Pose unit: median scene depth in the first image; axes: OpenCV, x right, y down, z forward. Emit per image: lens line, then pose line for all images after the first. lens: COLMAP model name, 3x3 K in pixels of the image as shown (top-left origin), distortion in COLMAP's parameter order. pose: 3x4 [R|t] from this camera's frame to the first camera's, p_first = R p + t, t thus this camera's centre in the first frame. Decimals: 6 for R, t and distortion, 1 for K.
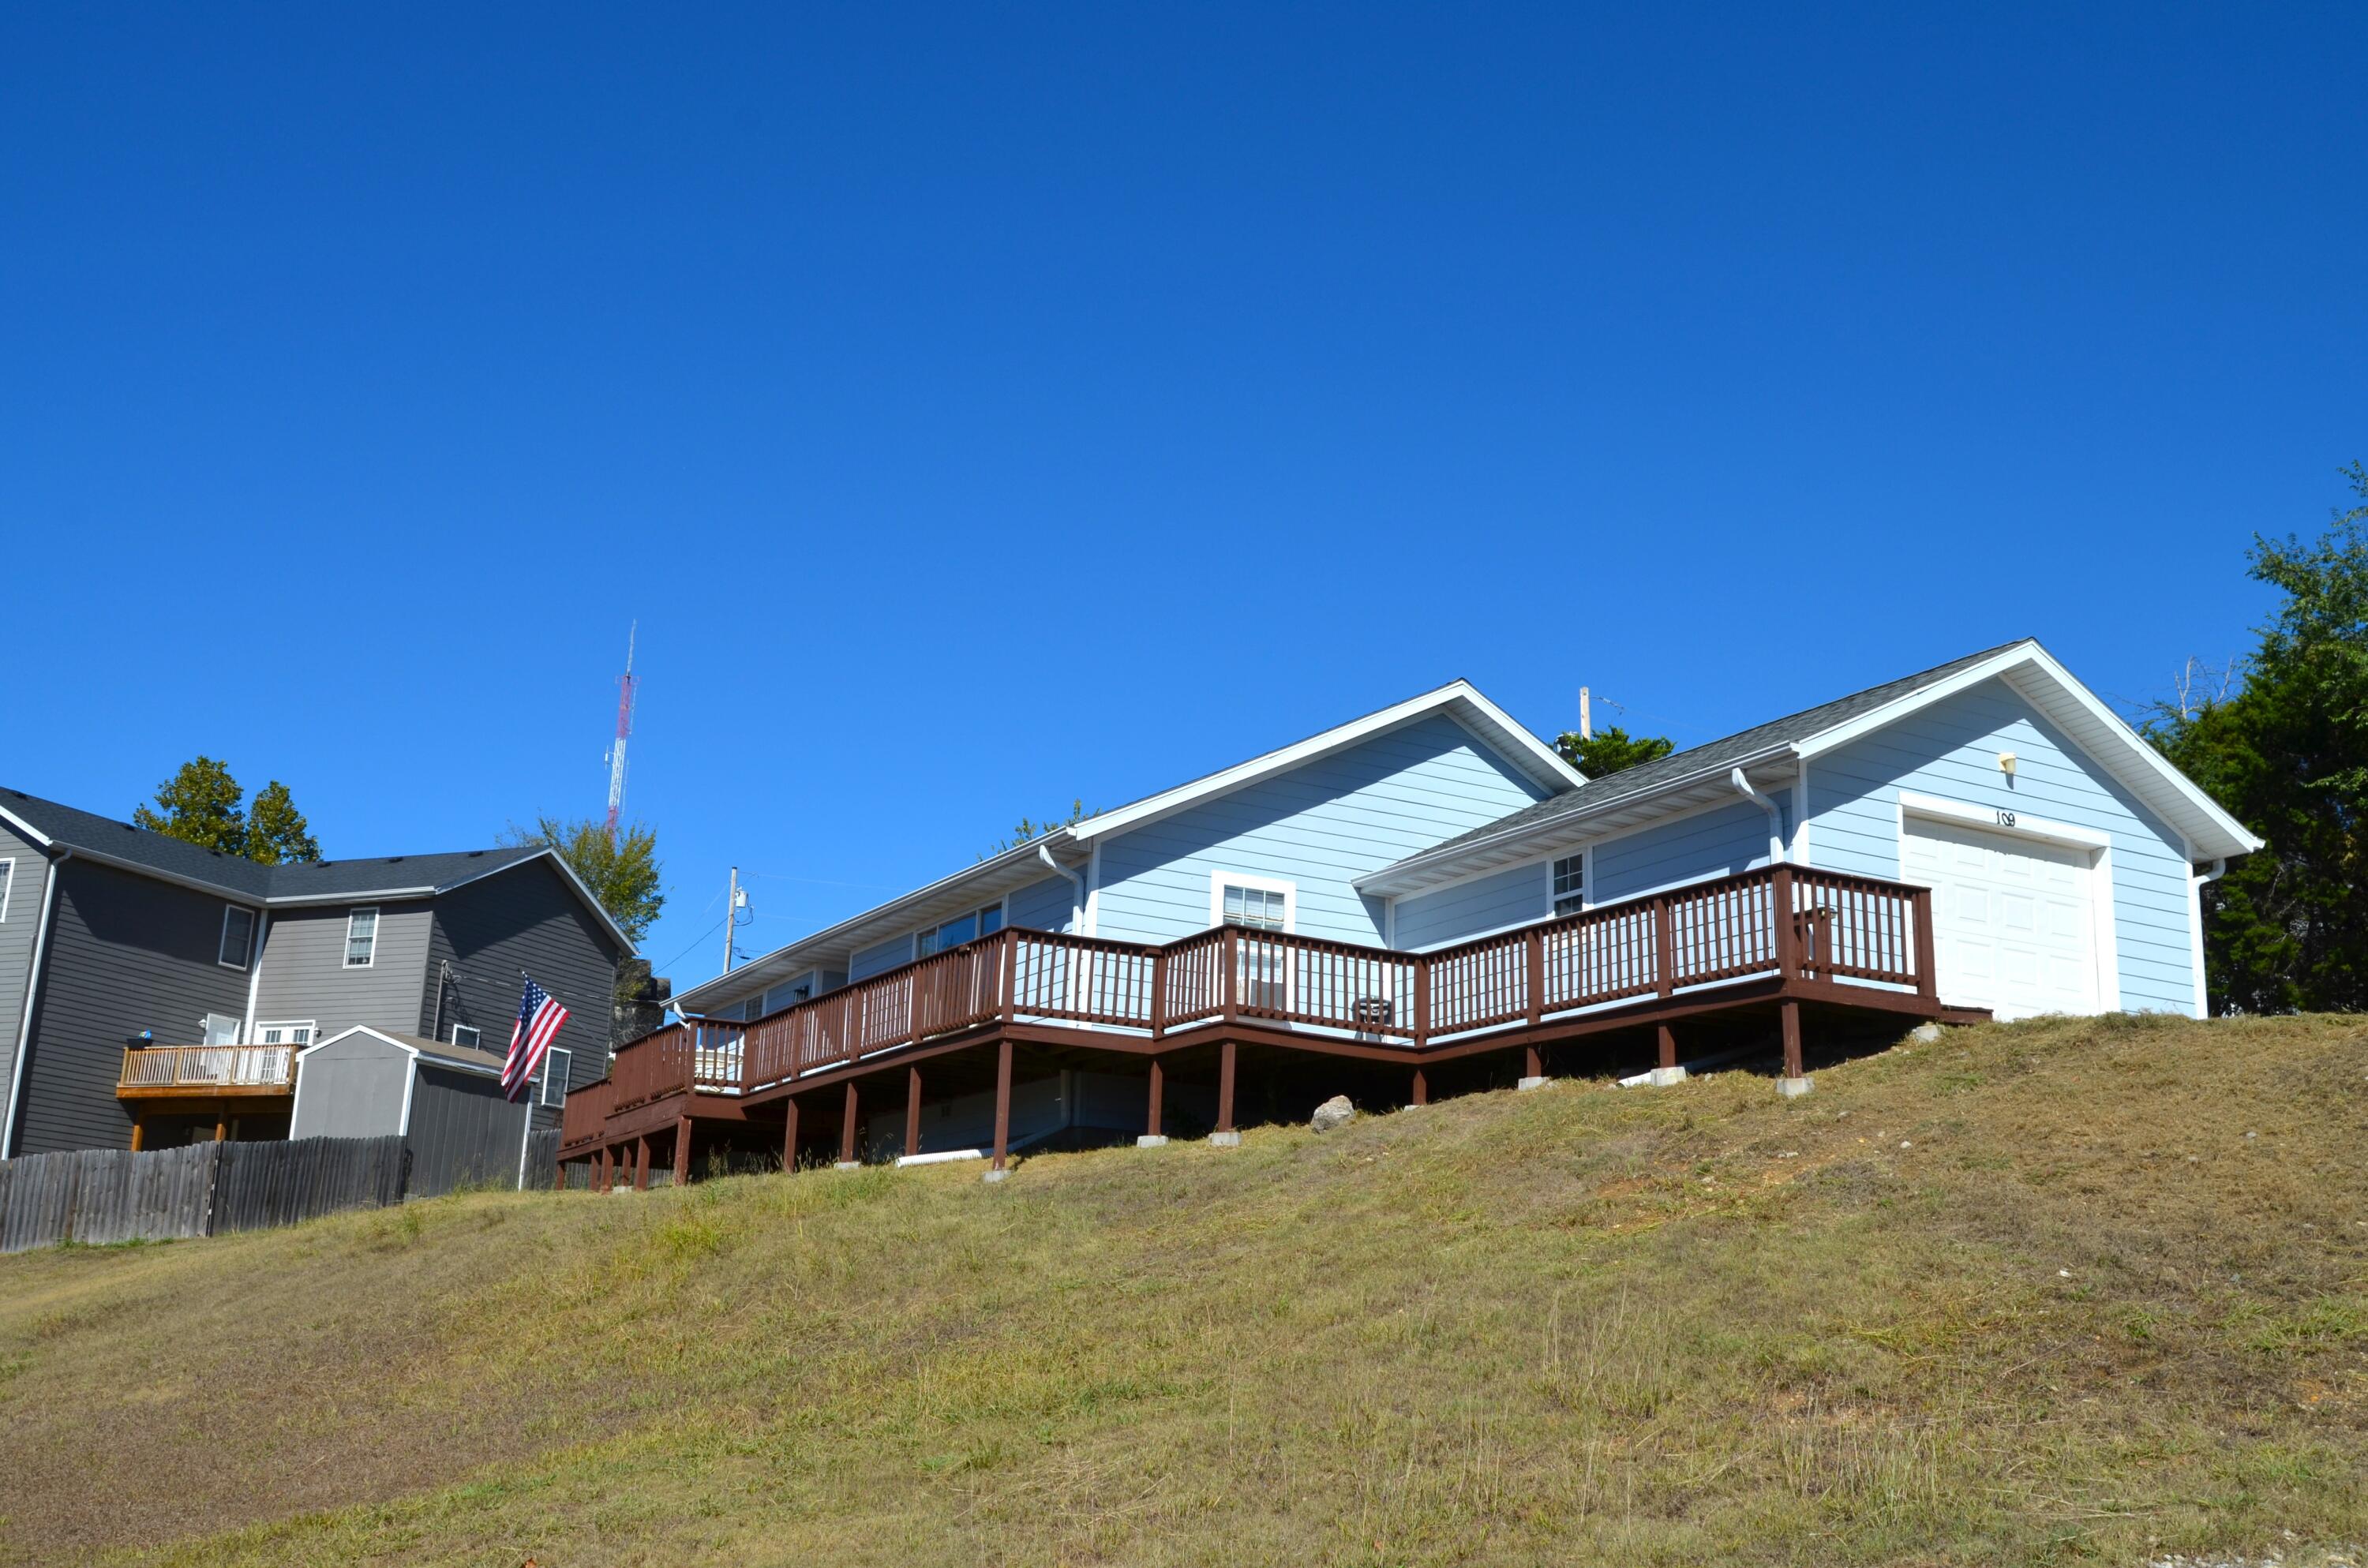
lens RADIAL K [[2362.4, 0, 1186.2], [0, 2362.4, 782.7], [0, 0, 1]] dist [0.003151, 0.000000]
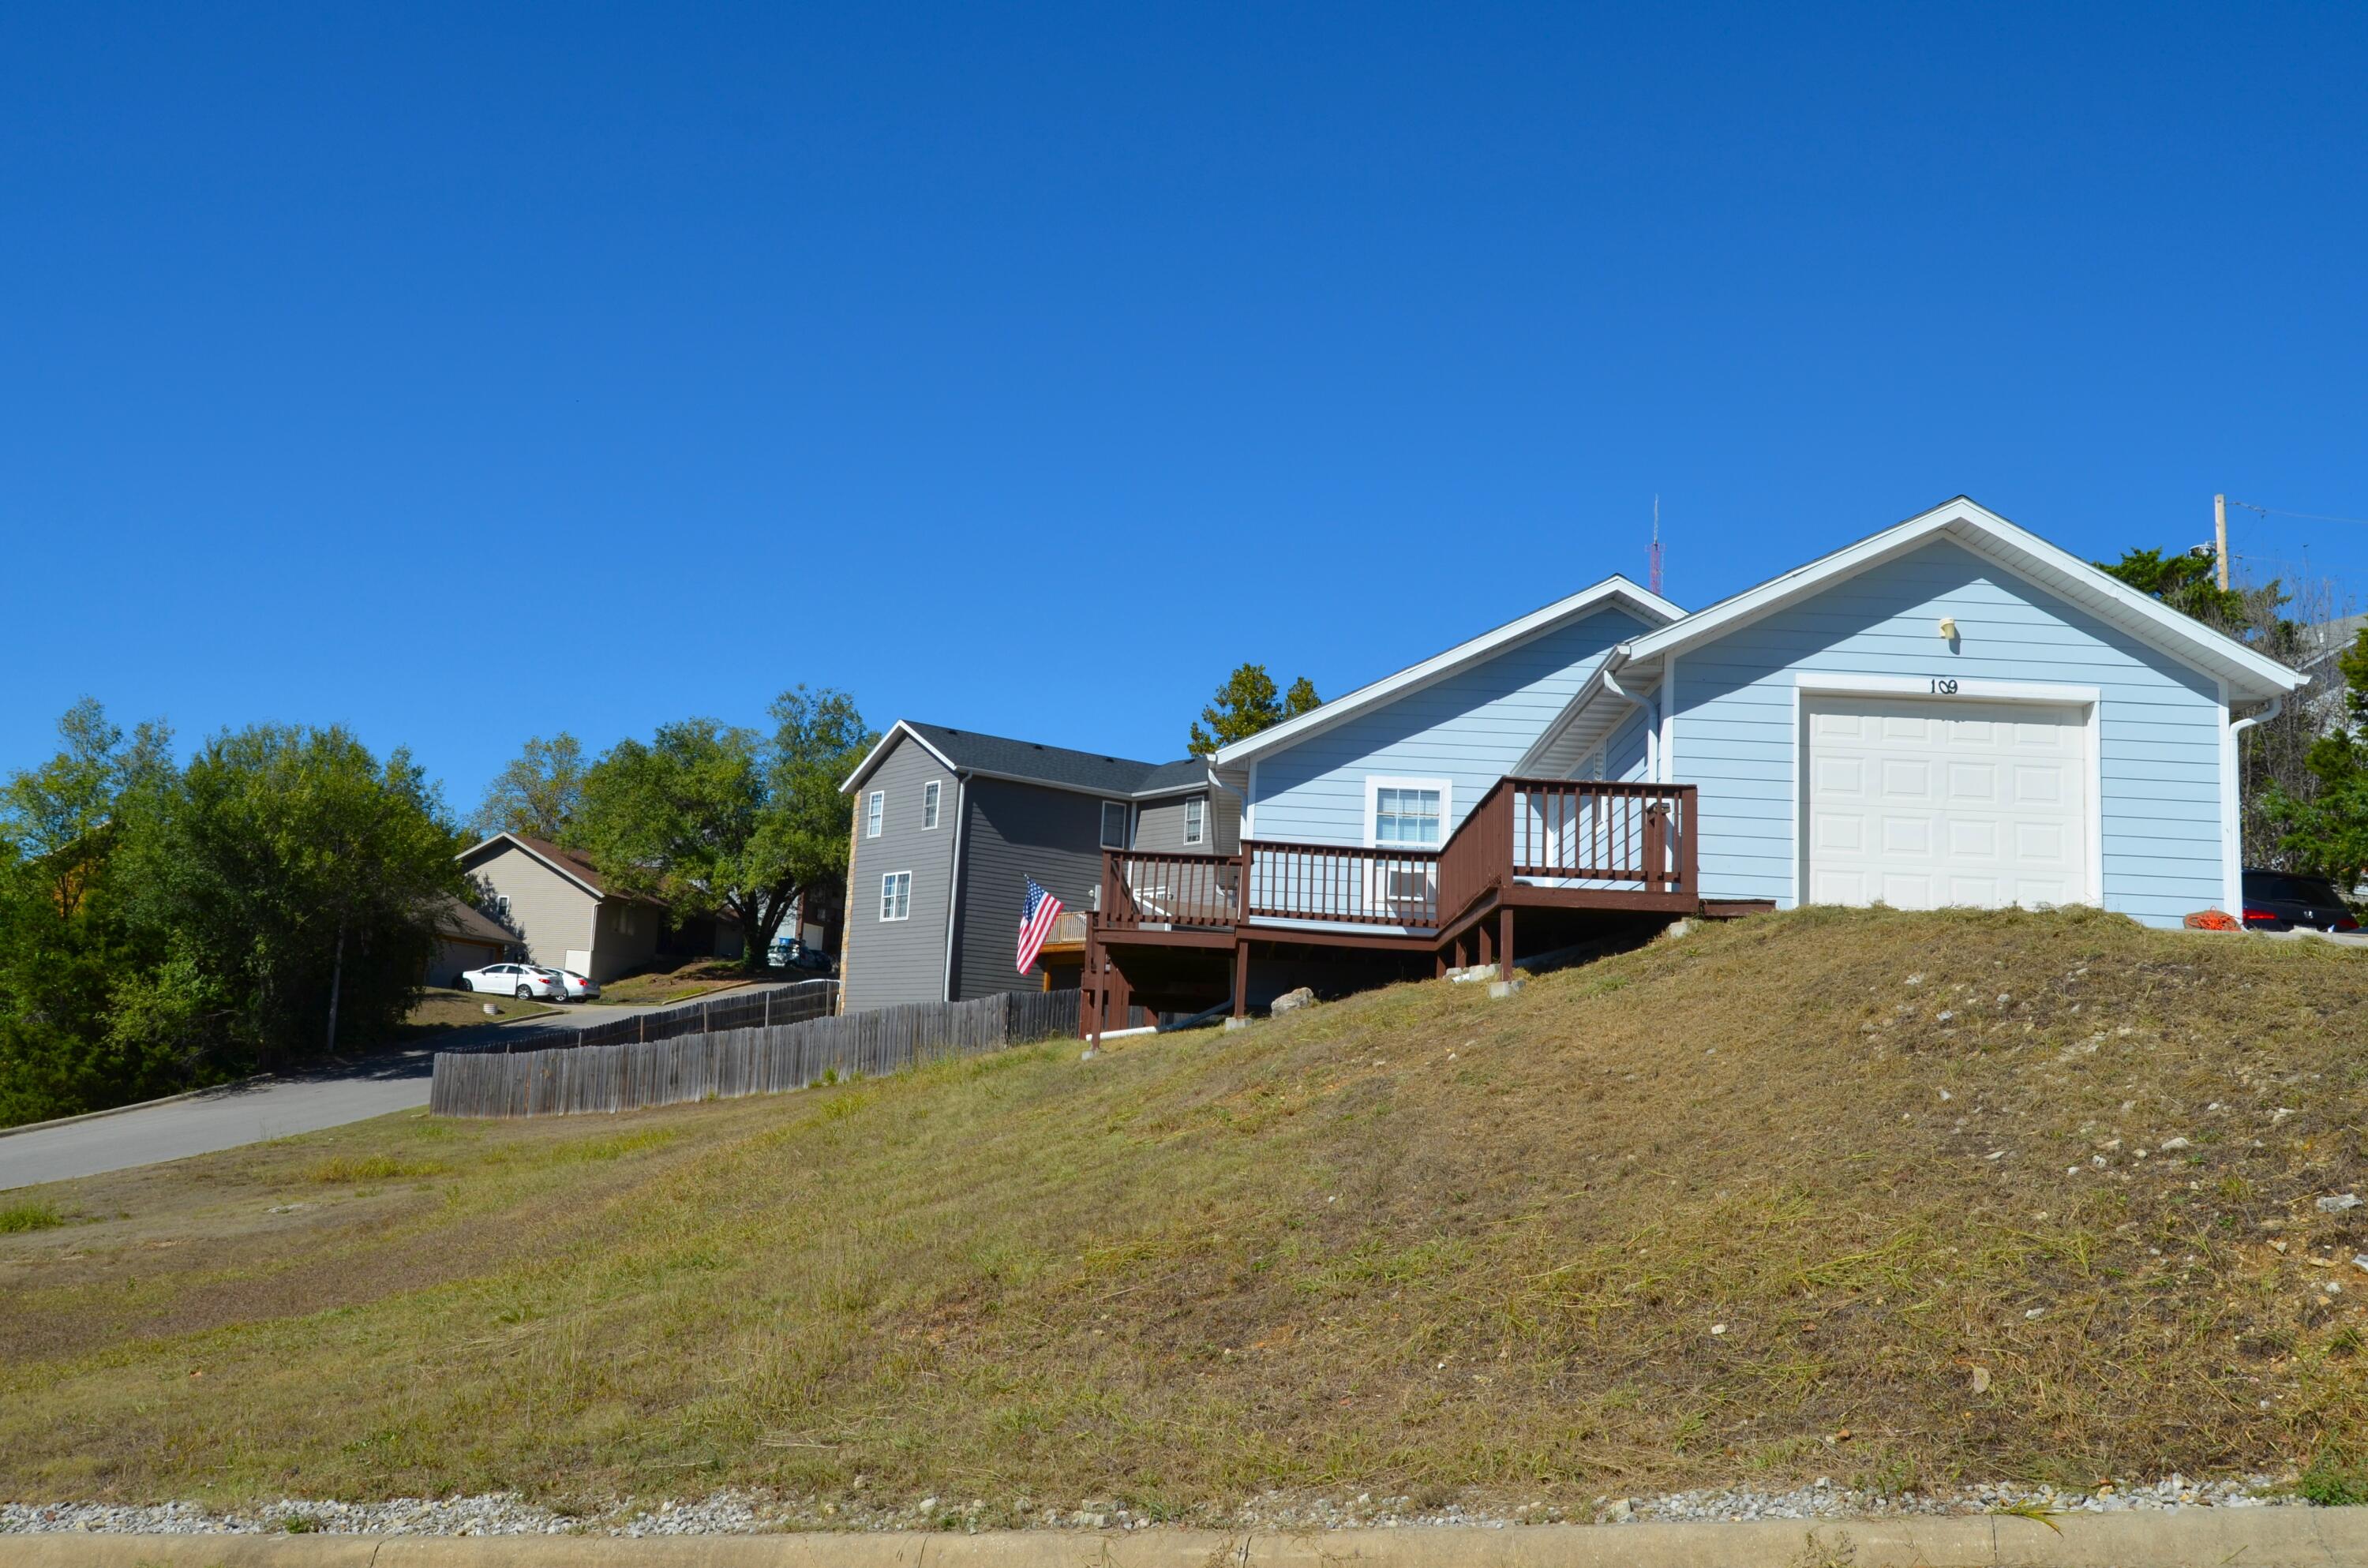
lens RADIAL K [[2054.8, 0, 1184.1], [0, 2054.8, 790.1], [0, 0, 1]] dist [-0.010283, 0.006040]
pose [[0.869215, -0.067720, -0.489775, 0.411885], [0.106200, 0.993027, 0.051172, -0.015945], [0.482894, -0.096493, 0.870346, 0.093625]]
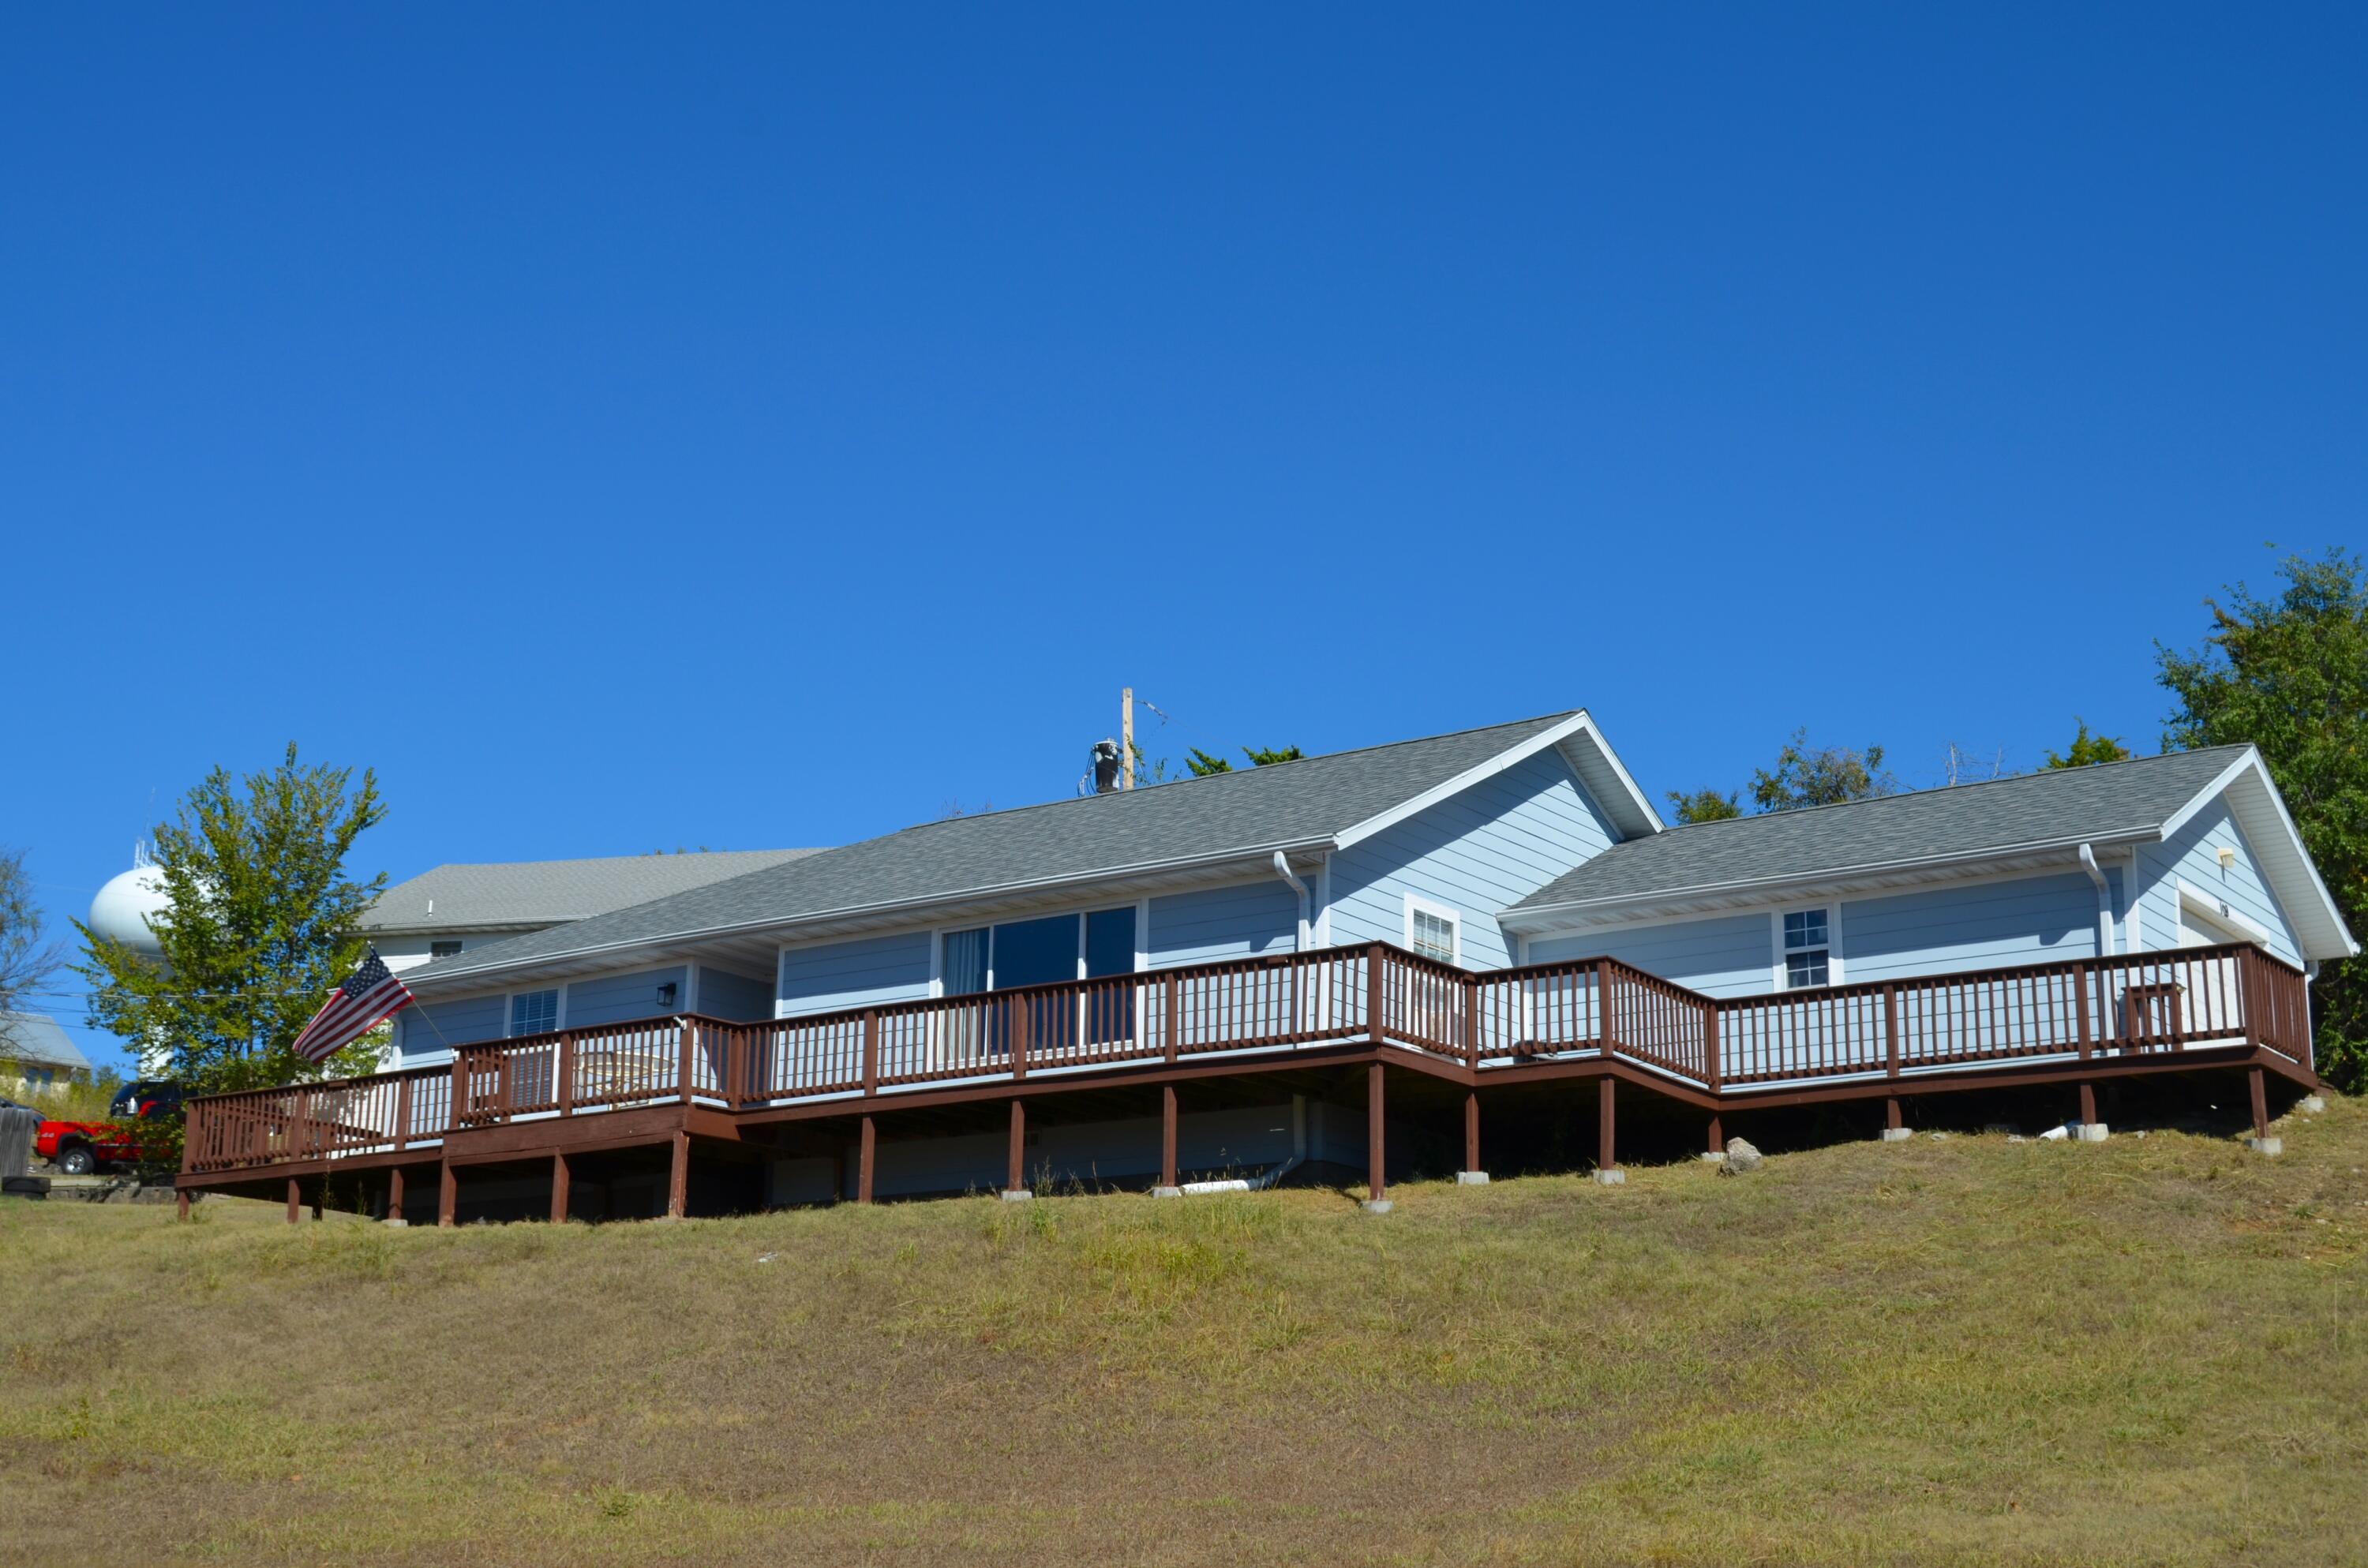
lens RADIAL K [[3210.8, 0, 1186.2], [0, 3210.8, 780.7], [0, 0, 1]] dist [-0.002424, 0.000000]
pose [[0.903136, 0.095339, 0.418635, -0.585153], [-0.095888, 0.995196, -0.019780, 0.026103], [-0.418510, -0.022278, 0.907939, -0.100908]]
